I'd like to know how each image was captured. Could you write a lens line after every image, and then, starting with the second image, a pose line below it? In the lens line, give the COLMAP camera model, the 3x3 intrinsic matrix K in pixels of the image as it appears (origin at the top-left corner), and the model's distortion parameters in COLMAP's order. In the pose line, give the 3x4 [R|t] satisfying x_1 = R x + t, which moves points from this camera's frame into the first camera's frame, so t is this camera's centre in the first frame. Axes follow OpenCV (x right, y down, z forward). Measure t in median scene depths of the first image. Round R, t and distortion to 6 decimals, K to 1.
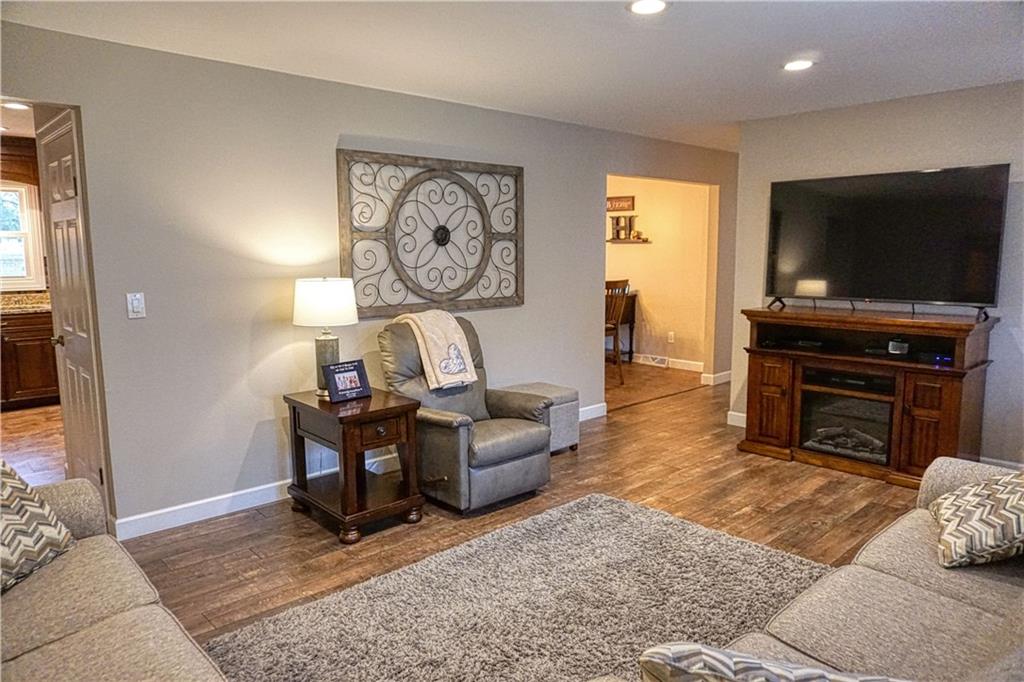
lens RADIAL K [[689.1, 0, 518.2], [0, 689.1, 335.1], [0, 0, 1]] dist [0.001948, -0.000160]
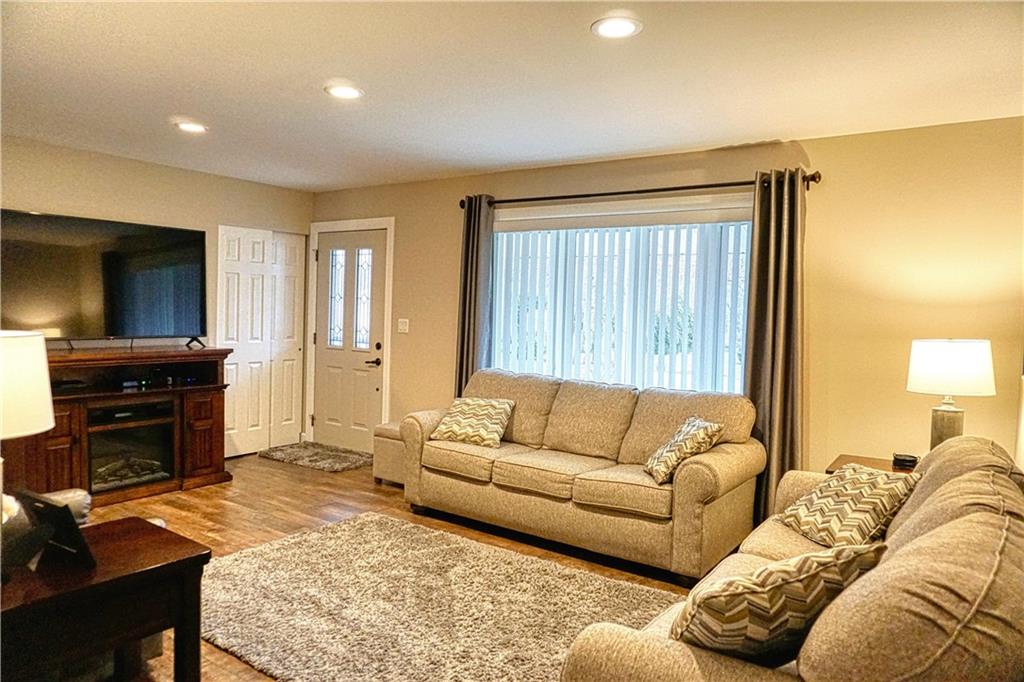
lens RADIAL K [[689.1, 0, 518.2], [0, 689.1, 335.1], [0, 0, 1]] dist [0.001948, -0.000160]
pose [[-0.199693, -0.044851, 0.978832, -0.728536], [0.092261, 0.993653, 0.064352, -0.073015], [-0.975505, 0.103158, -0.194287, 0.650546]]
